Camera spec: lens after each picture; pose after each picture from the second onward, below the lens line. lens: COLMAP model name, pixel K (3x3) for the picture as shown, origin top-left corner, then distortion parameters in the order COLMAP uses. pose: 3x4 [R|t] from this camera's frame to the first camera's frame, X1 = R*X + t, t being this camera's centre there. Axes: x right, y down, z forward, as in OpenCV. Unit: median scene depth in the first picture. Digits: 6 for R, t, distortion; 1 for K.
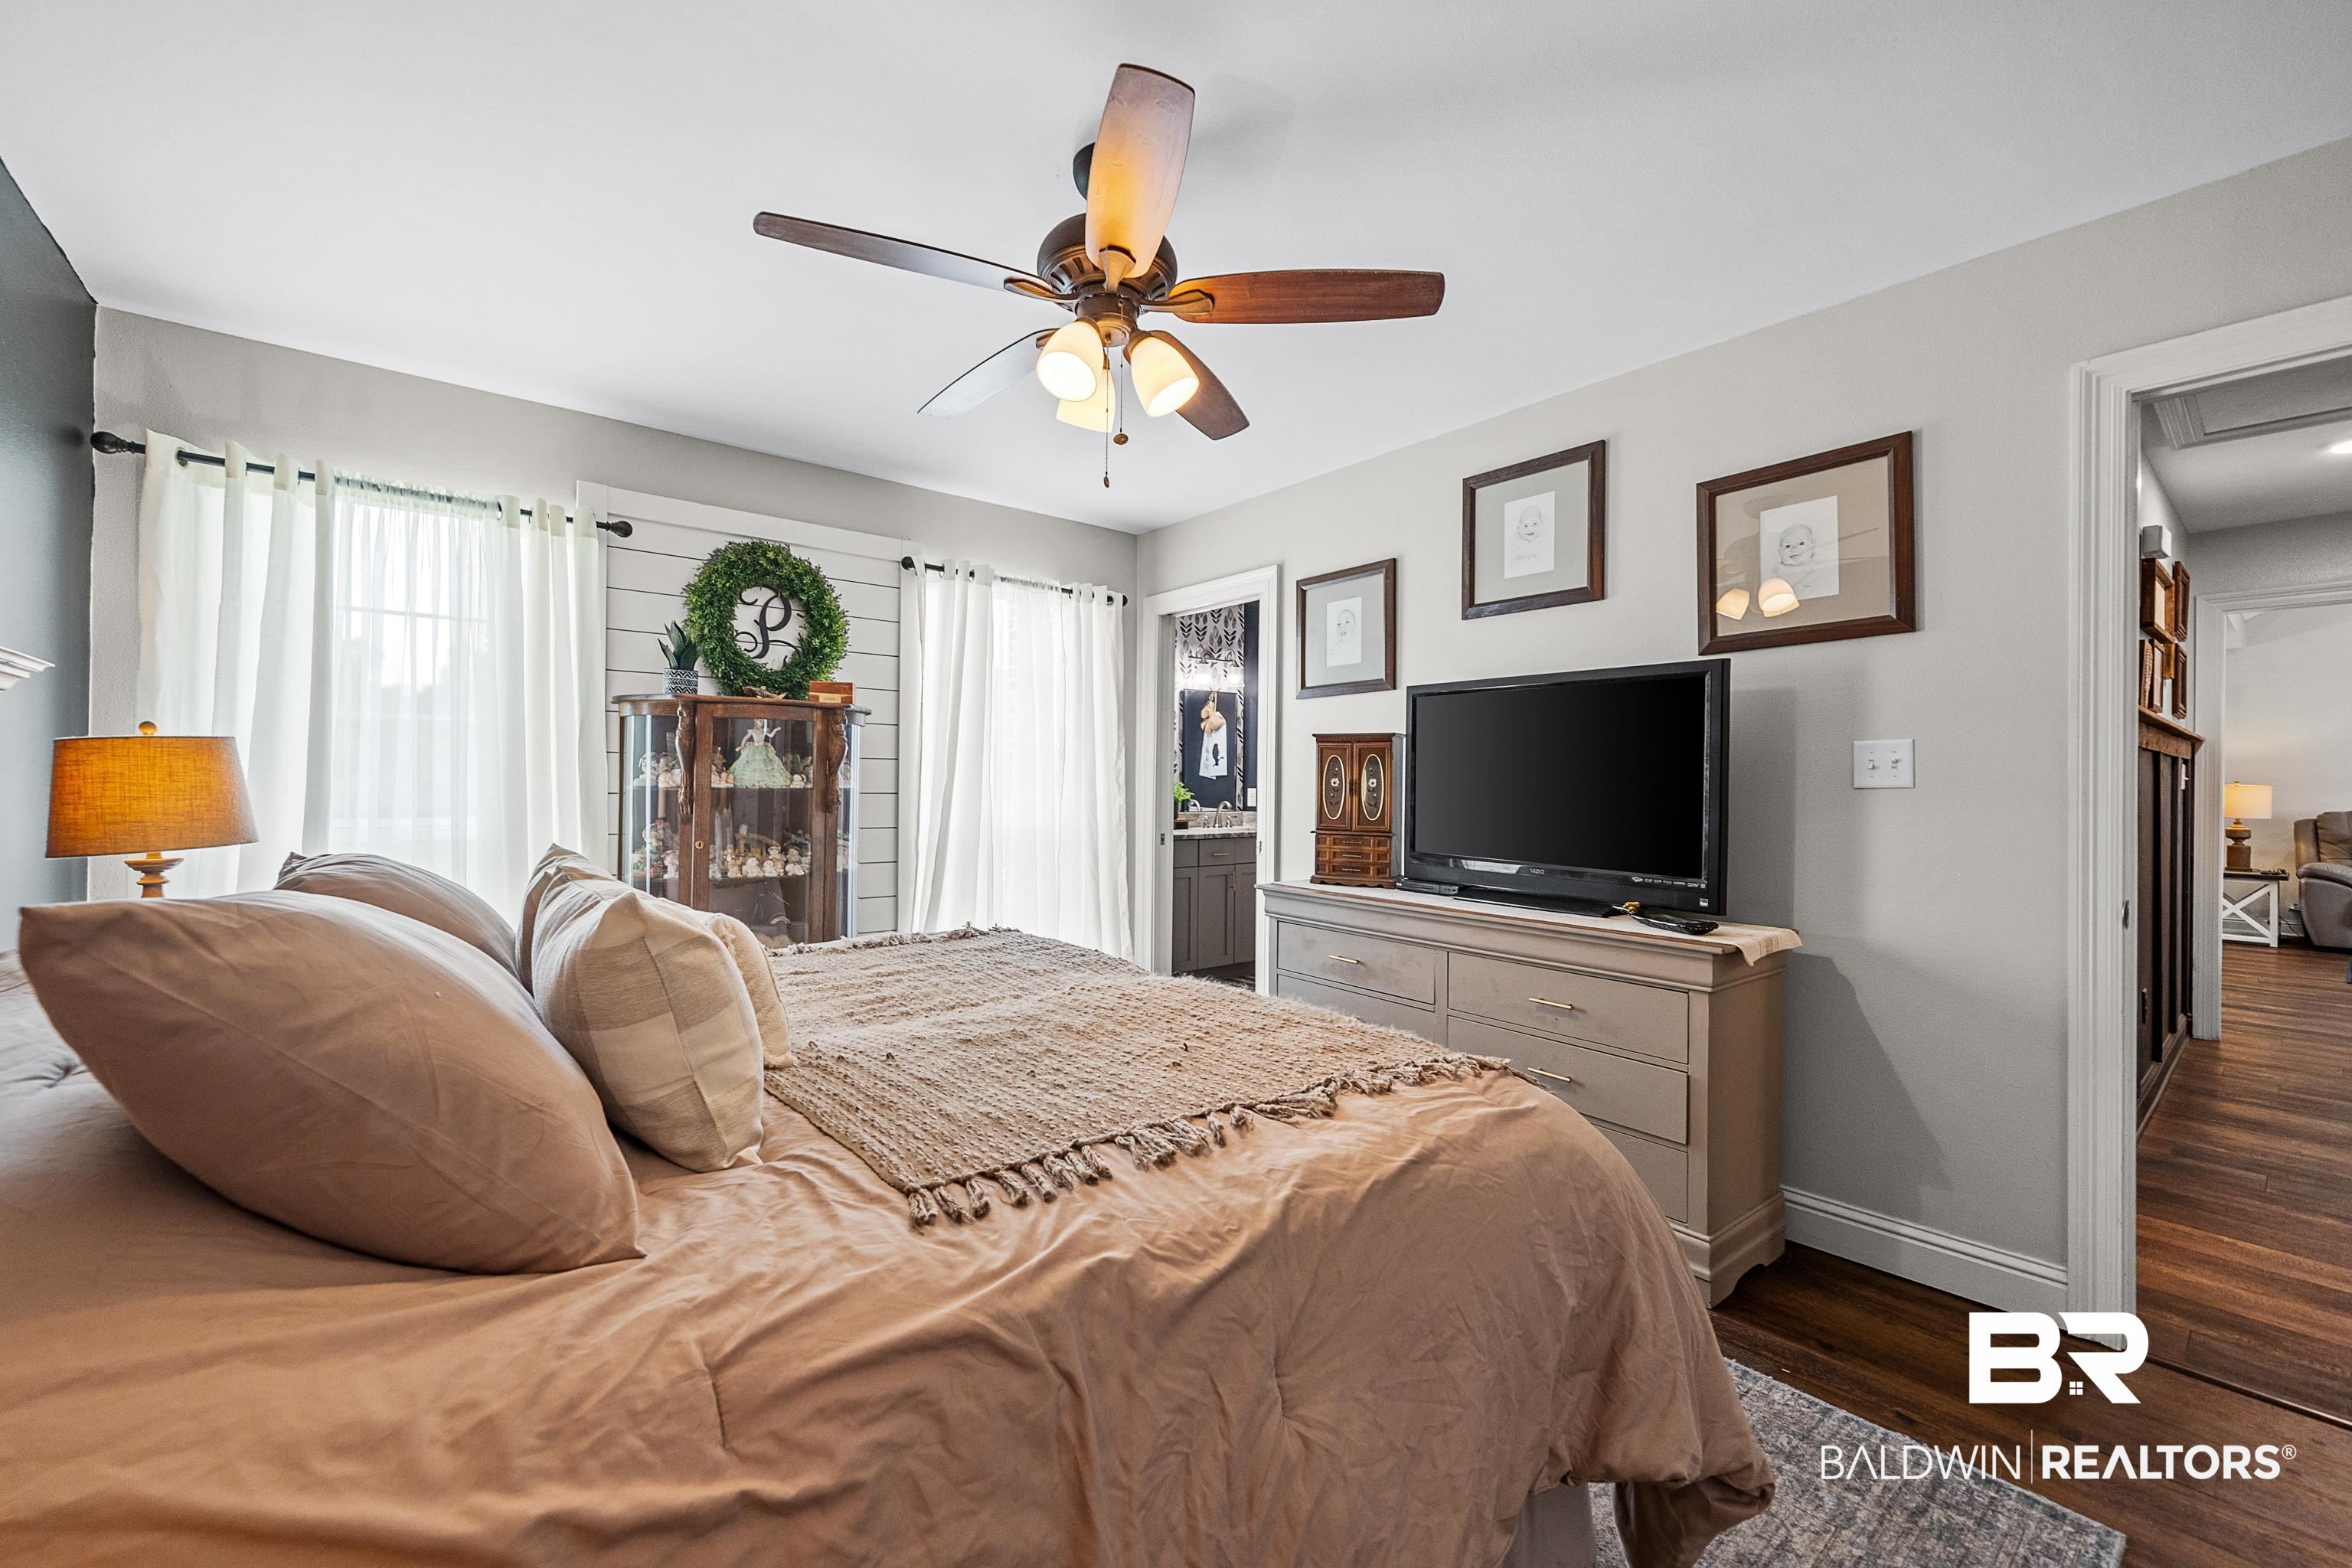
lens RADIAL K [[924.0, 0, 1157.3], [0, 924.0, 779.4], [0, 0, 1]] dist [0.000792, 0.000098]
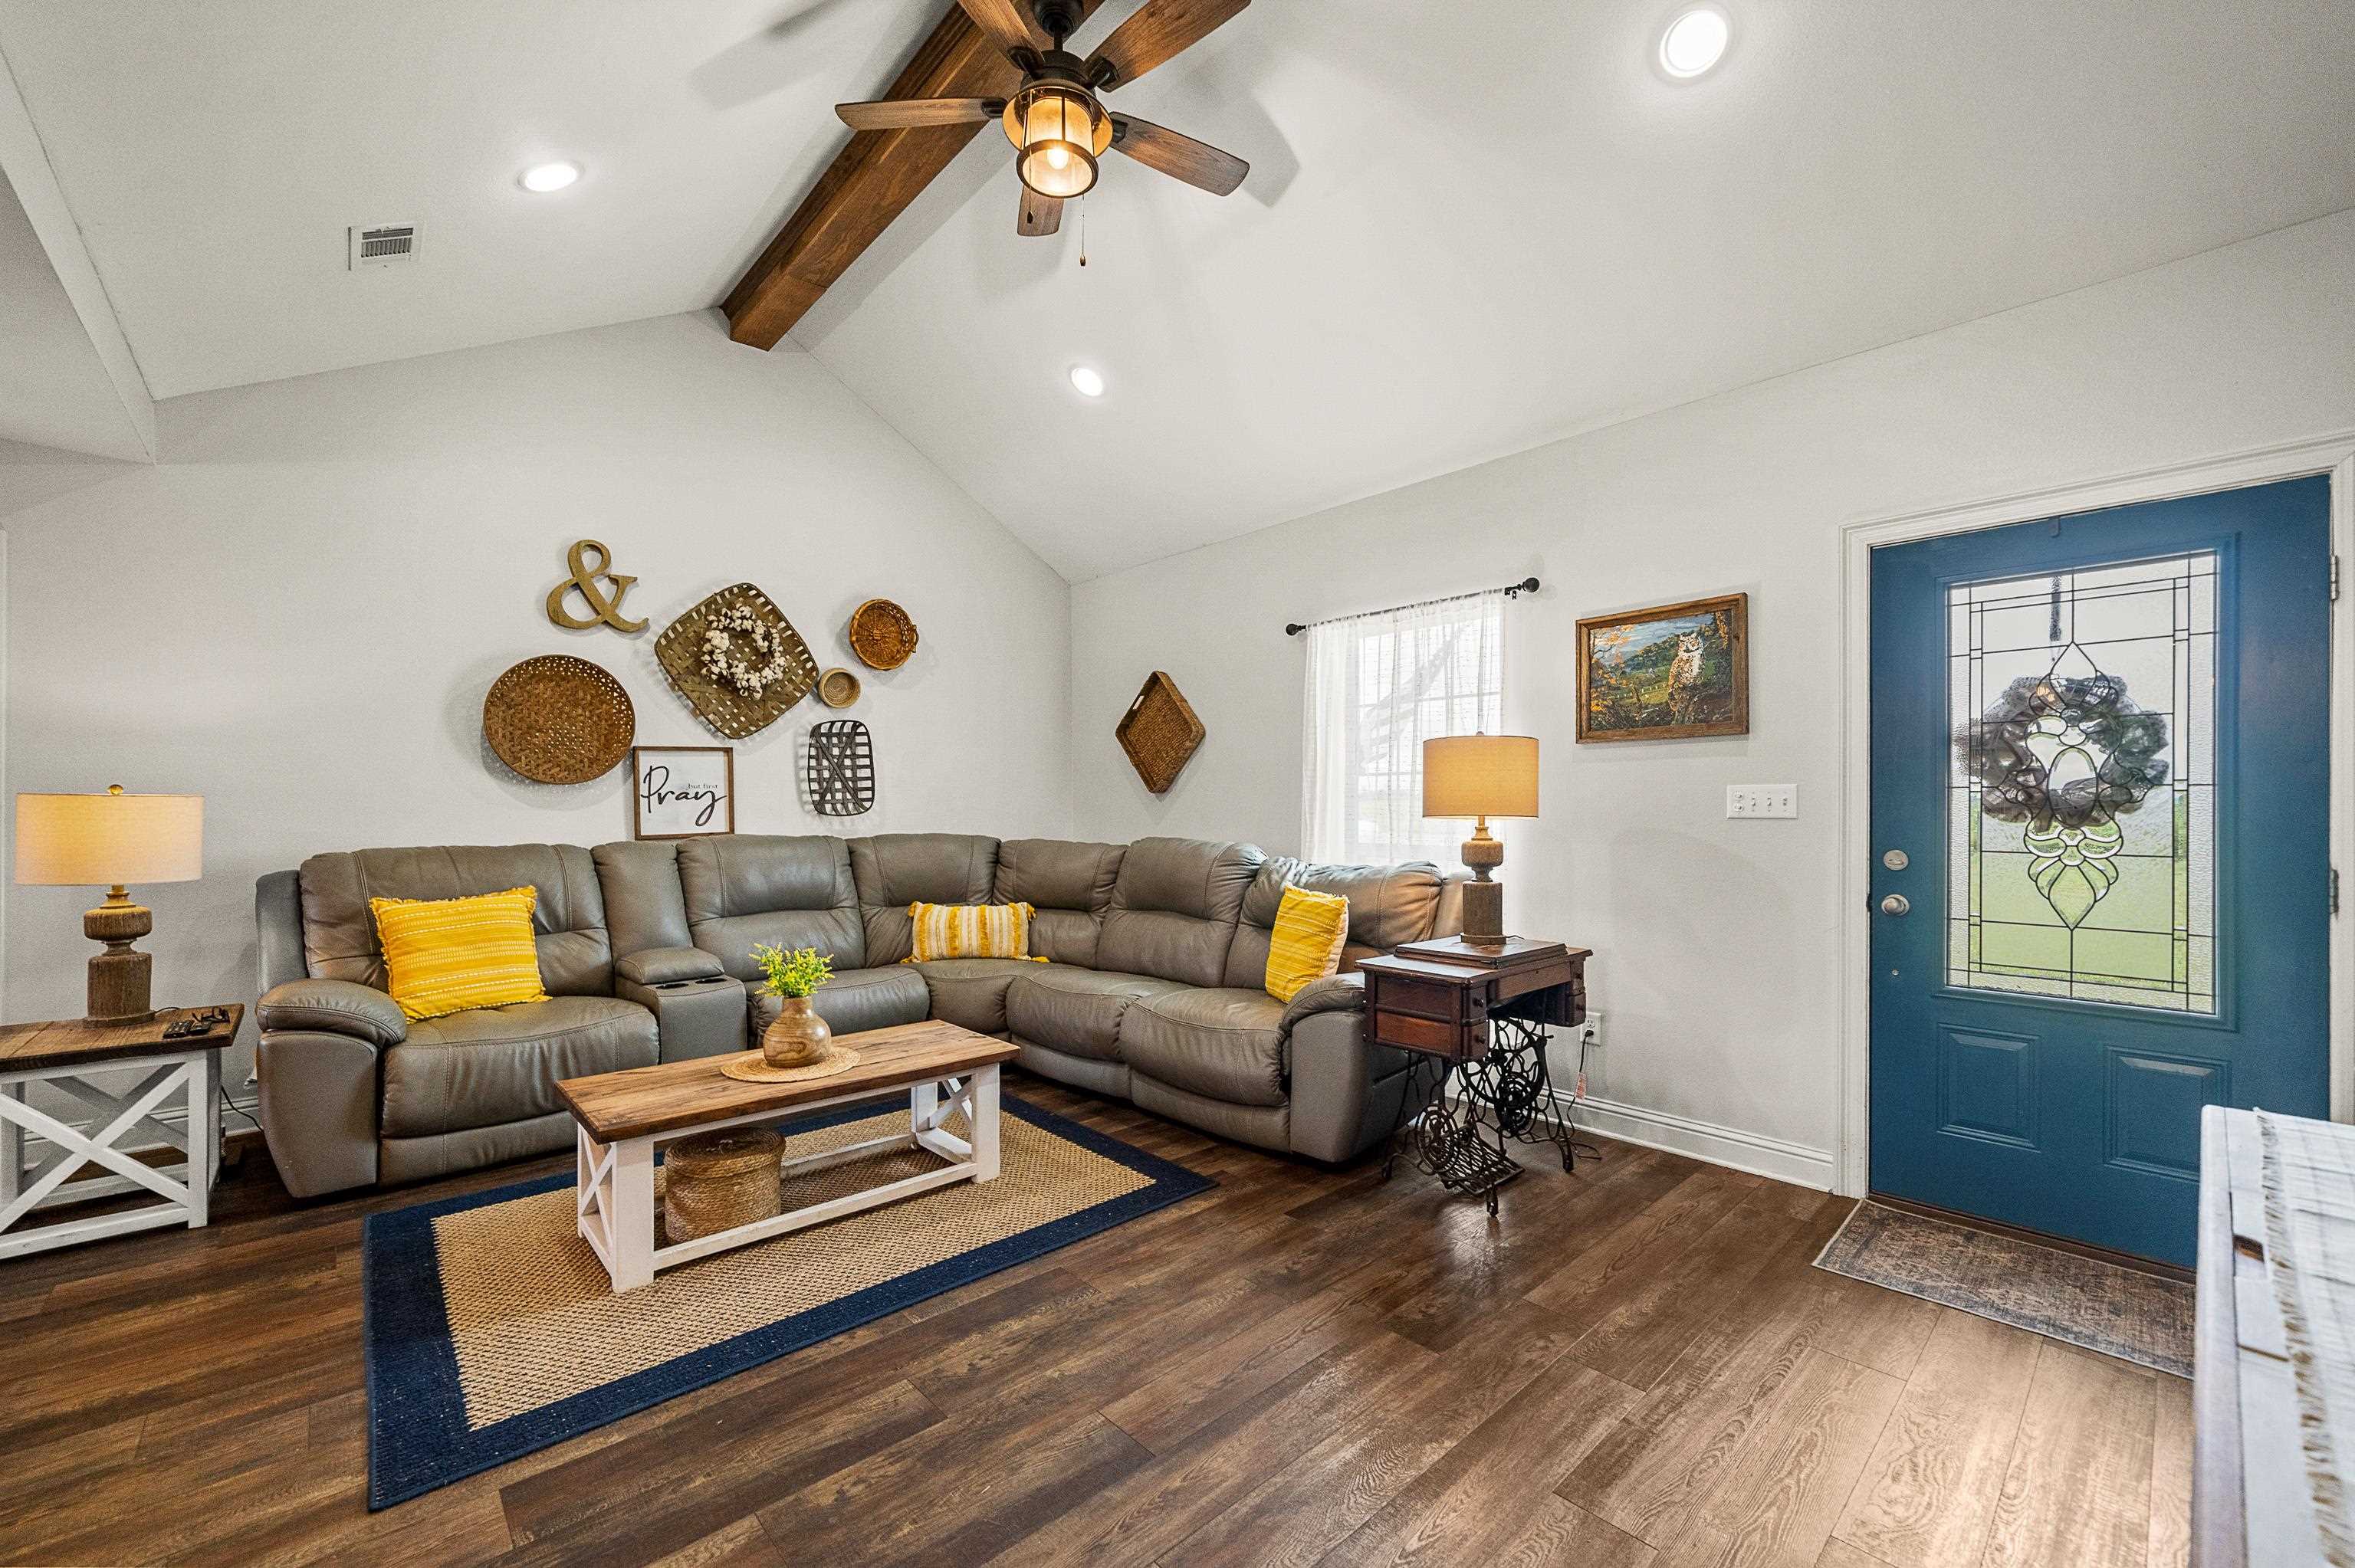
lens RADIAL K [[931.8, 0, 1165.4], [0, 931.8, 801.9], [0, 0, 1]] dist [-0.000810, -0.000419]
pose [[-0.065510, -0.001756, 0.997850, 0.773886], [-0.006322, 0.999979, 0.001344, 0.006172], [-0.997832, -0.006220, -0.065519, 0.609958]]
